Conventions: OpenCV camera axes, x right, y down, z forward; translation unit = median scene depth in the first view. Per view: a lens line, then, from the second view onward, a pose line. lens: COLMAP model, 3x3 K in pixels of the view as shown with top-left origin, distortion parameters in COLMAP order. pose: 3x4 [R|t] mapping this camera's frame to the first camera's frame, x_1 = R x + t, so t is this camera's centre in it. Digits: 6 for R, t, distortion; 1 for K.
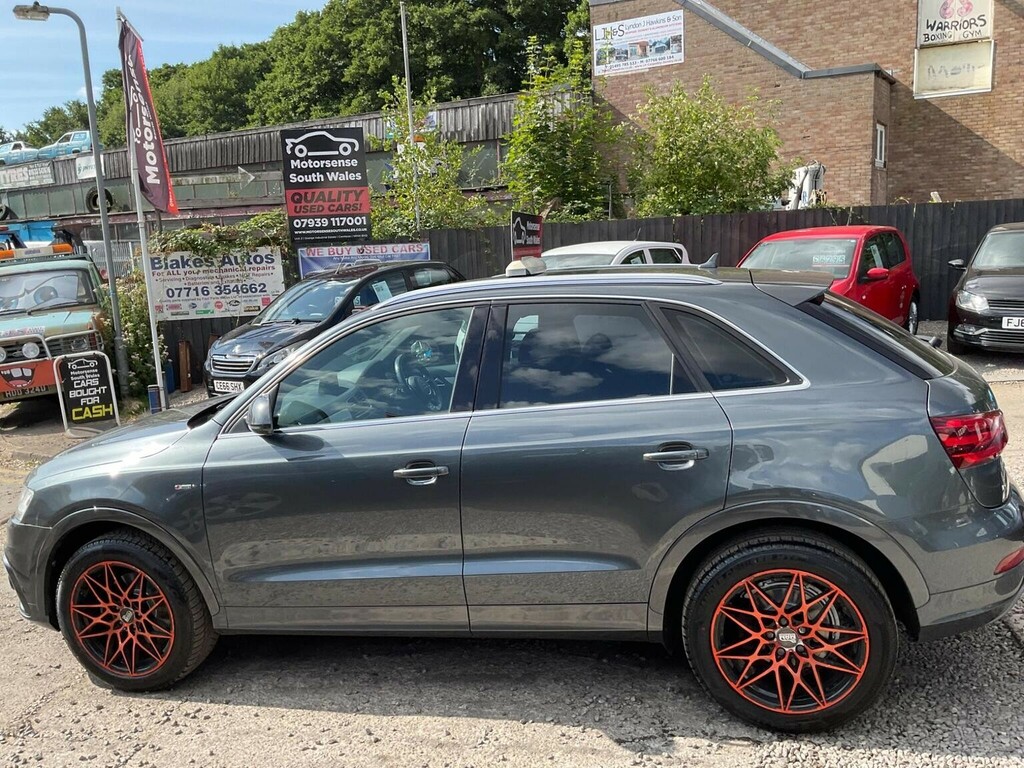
lens RADIAL K [[832.8, 0, 511.8], [0, 832.8, 399.8], [0, 0, 1]] dist [0.054146, -0.121144]
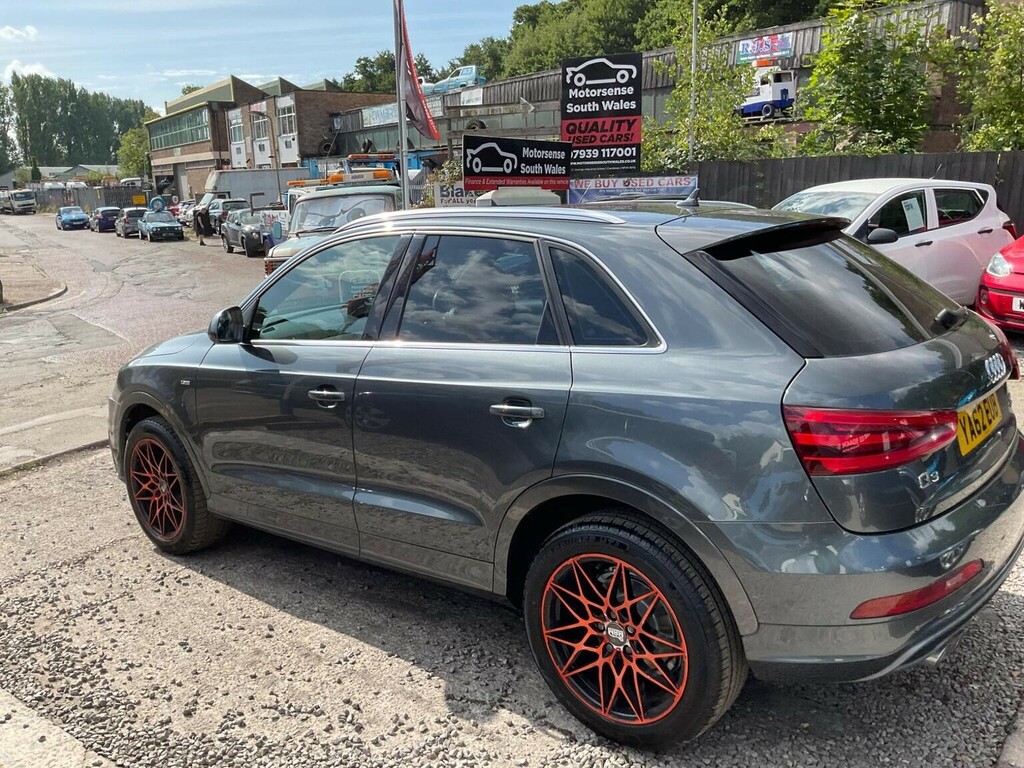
lens RADIAL K [[835.5, 0, 518.4], [0, 835.5, 401.3], [0, 0, 1]] dist [0.079286, -0.167974]
pose [[0.904046, 0.130983, -0.406871, 0.139291], [-0.100274, 0.990317, 0.096008, -0.007497], [0.415506, -0.045997, 0.908427, 0.042771]]
